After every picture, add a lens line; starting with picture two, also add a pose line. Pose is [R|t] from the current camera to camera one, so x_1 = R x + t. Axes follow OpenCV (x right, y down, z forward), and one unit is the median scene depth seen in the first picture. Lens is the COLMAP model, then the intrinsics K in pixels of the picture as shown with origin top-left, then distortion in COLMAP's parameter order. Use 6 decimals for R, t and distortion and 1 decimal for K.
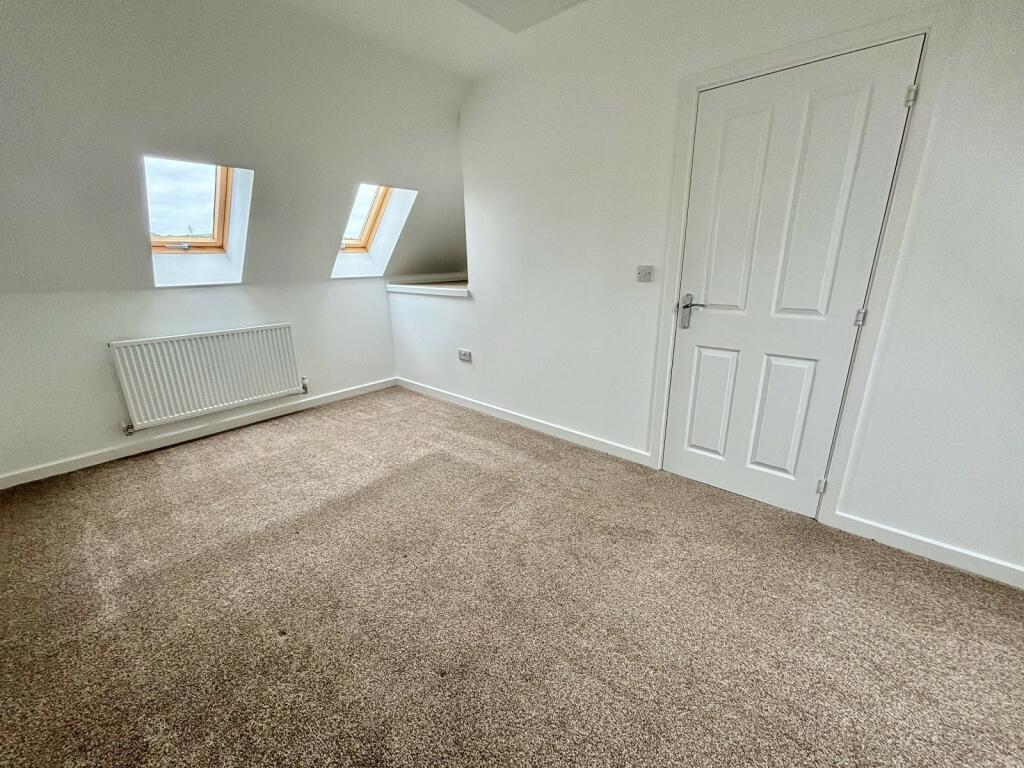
lens RADIAL K [[412.0, 0, 514.4], [0, 412.0, 383.9], [0, 0, 1]] dist [-0.000881, -0.000180]
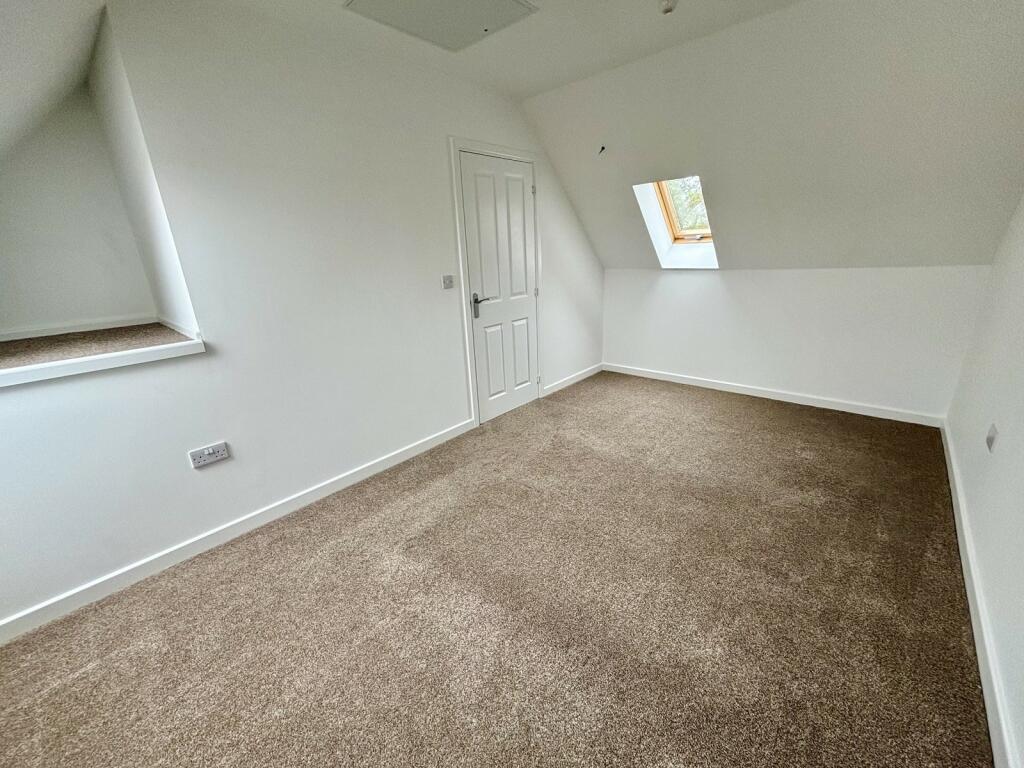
lens RADIAL K [[412.0, 0, 514.4], [0, 412.0, 383.9], [0, 0, 1]] dist [-0.000881, -0.000180]
pose [[-0.003927, -0.297083, 0.954844, -0.974300], [0.327089, 0.901946, 0.281969, -0.278690], [-0.944985, 0.313426, 0.093631, 0.804392]]
